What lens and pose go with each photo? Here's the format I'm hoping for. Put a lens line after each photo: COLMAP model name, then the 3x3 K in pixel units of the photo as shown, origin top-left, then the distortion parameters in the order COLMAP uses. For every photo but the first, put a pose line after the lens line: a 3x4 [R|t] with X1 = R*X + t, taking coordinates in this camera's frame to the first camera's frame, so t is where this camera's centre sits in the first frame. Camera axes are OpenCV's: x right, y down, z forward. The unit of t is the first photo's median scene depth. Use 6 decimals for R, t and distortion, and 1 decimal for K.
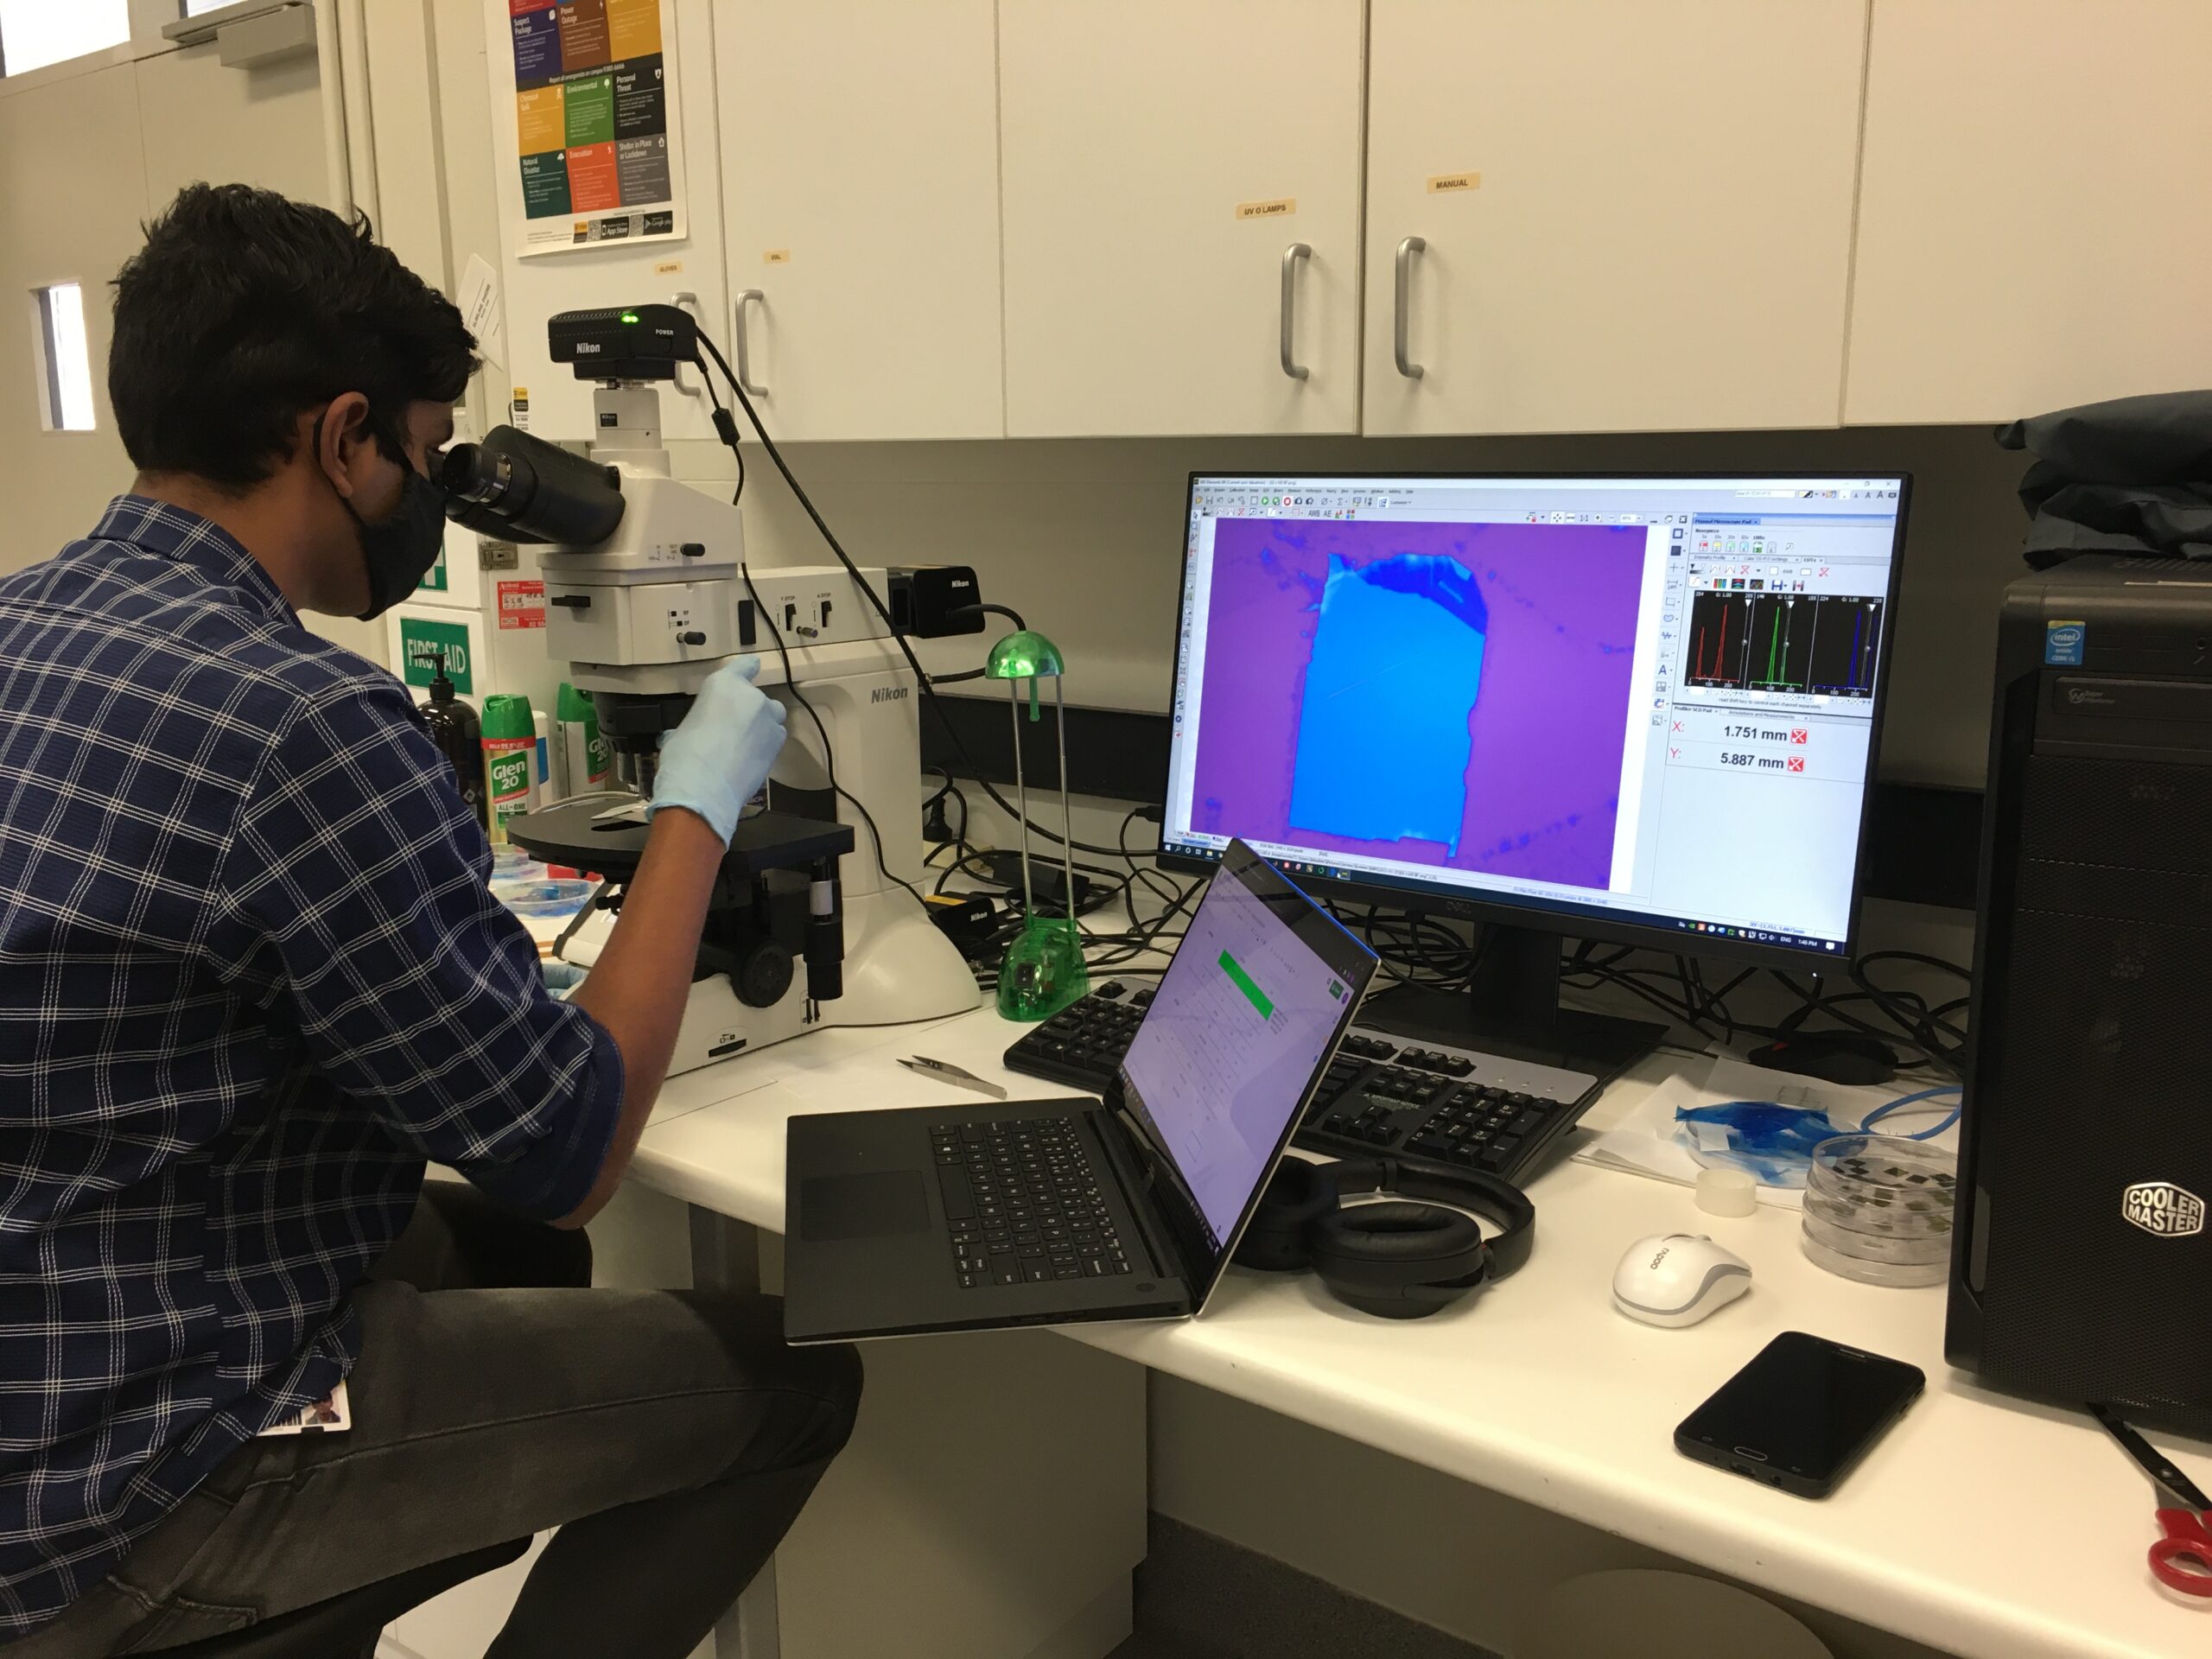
lens RADIAL K [[1912.2, 0, 1106.7], [0, 1912.2, 831.6], [0, 0, 1]] dist [0.059050, -0.006209]
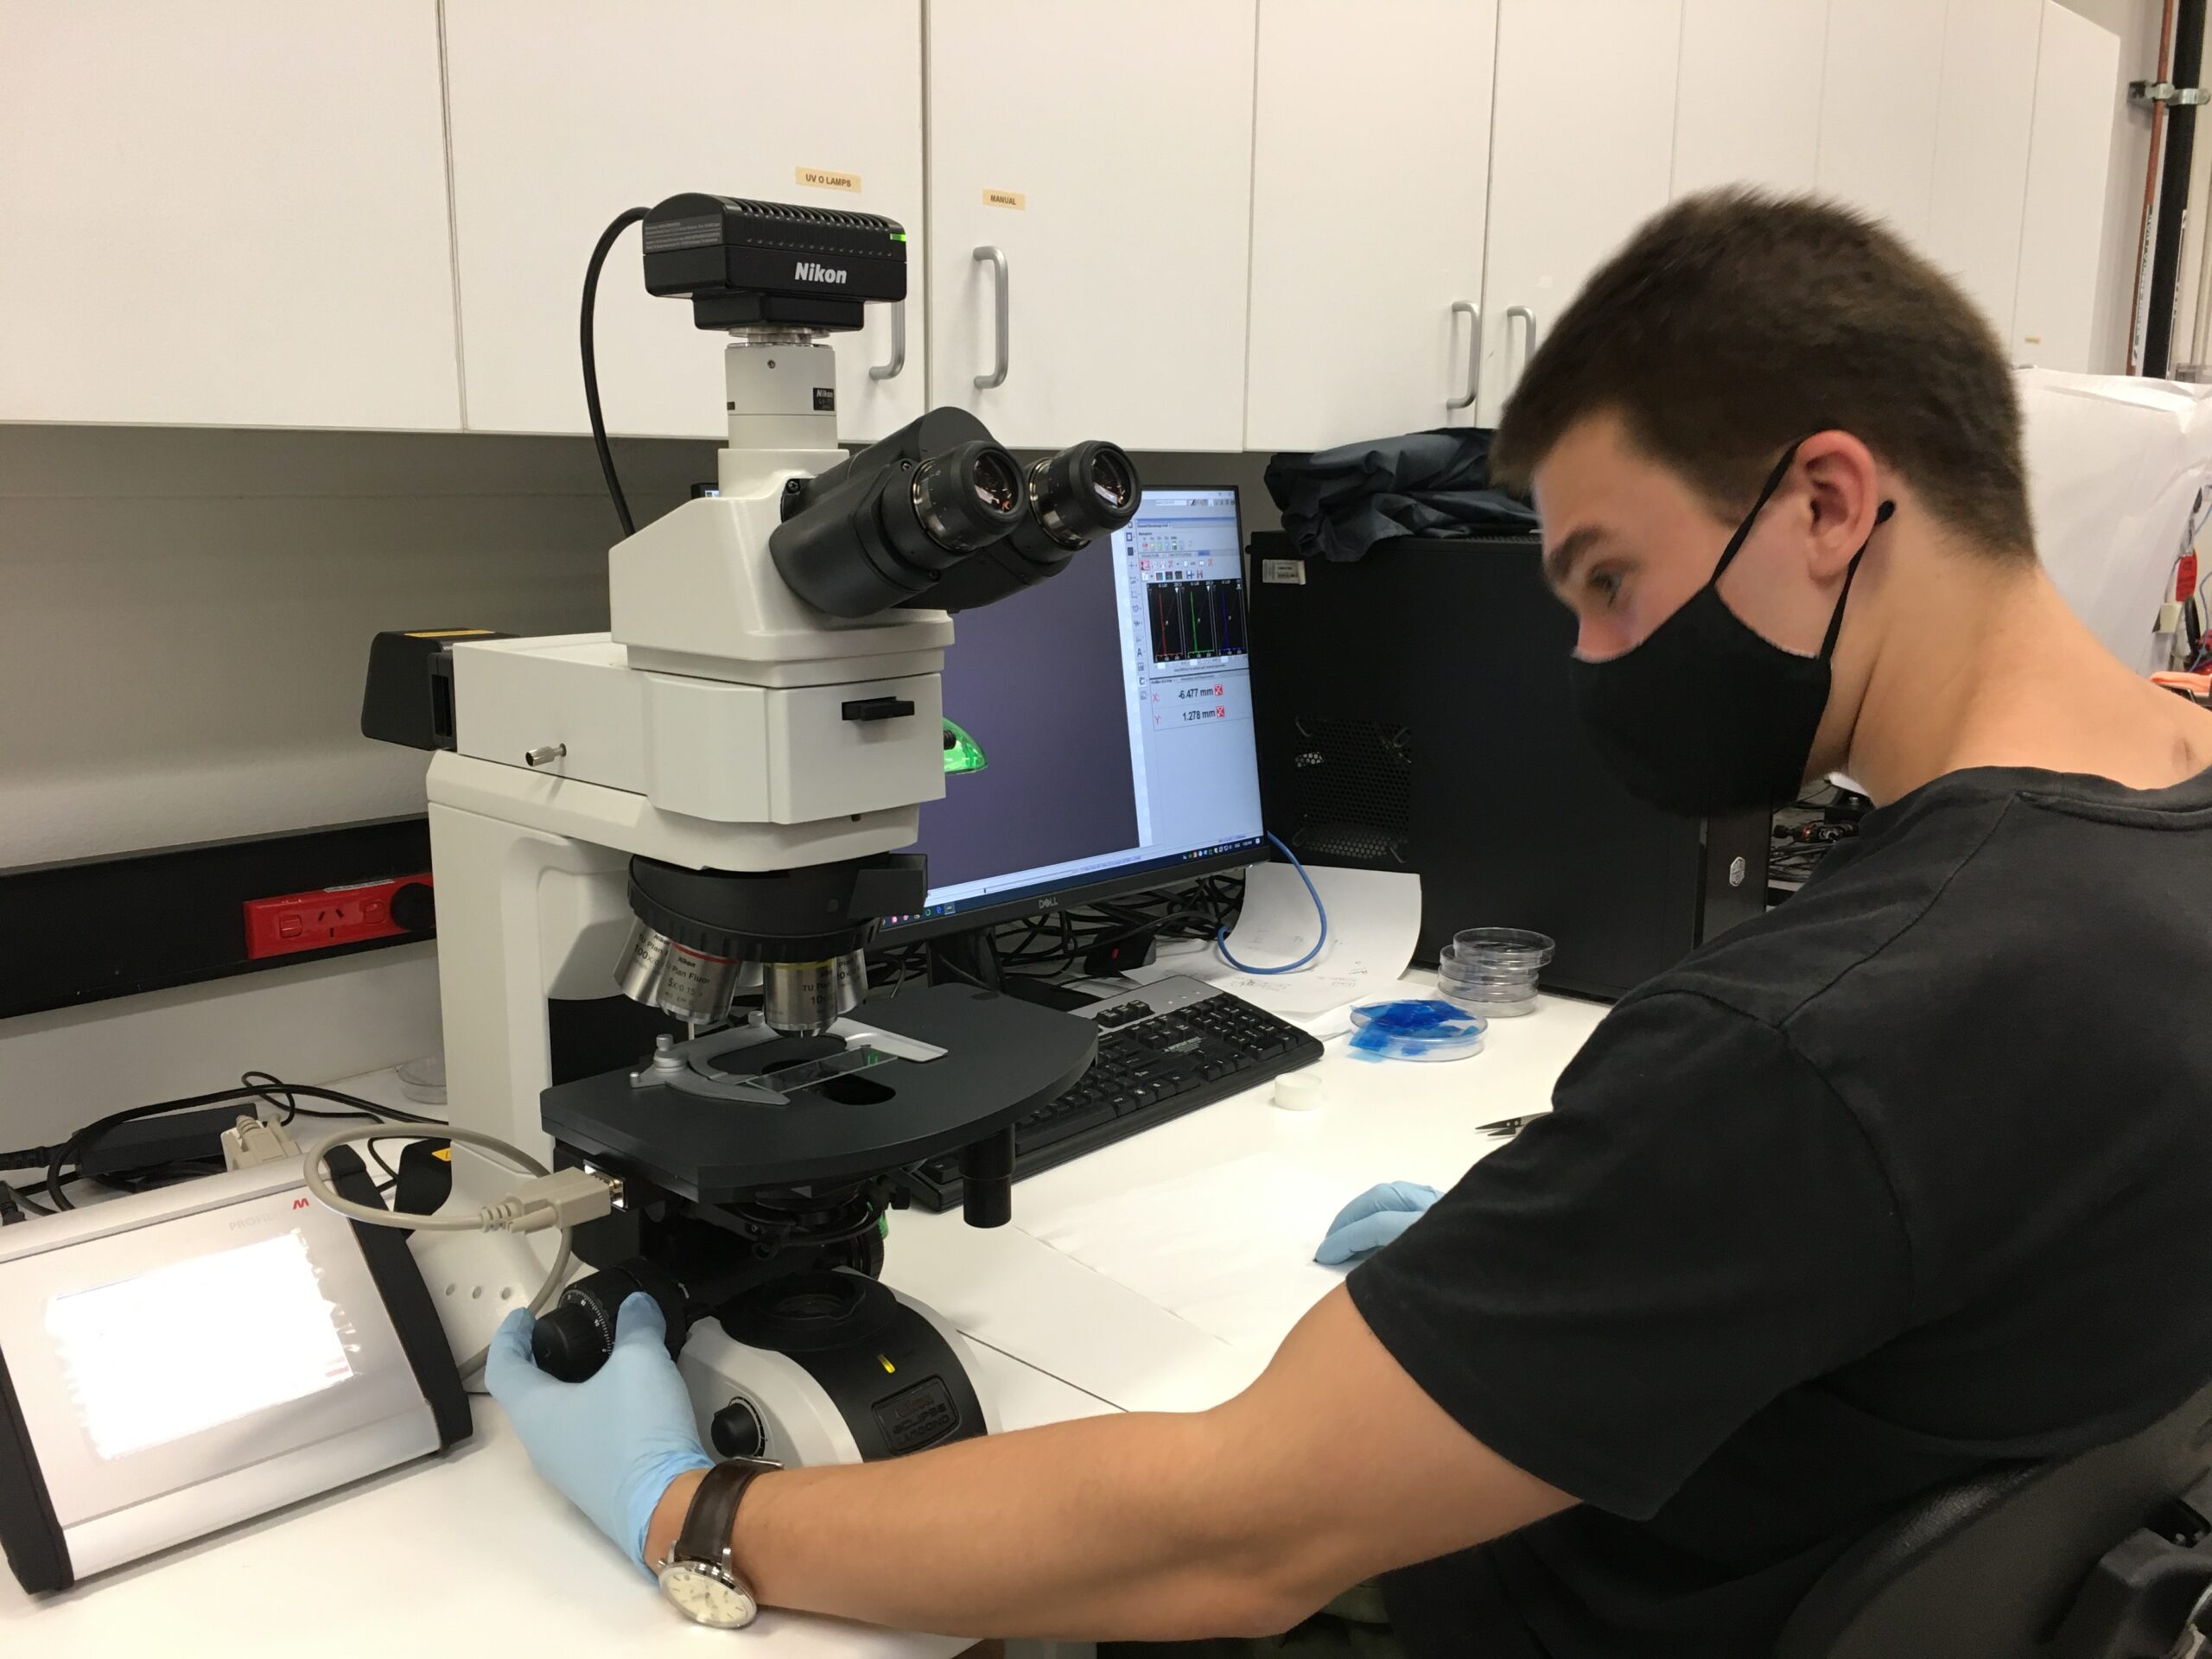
lens RADIAL K [[1912.2, 0, 1105.6], [0, 1912.2, 826.1], [0, 0, 1]] dist [0.059050, -0.006209]
pose [[0.097528, -0.179526, 0.978907, -0.896681], [0.181281, 0.970346, 0.159894, -0.175552], [-0.978583, 0.161864, 0.127181, 0.906474]]
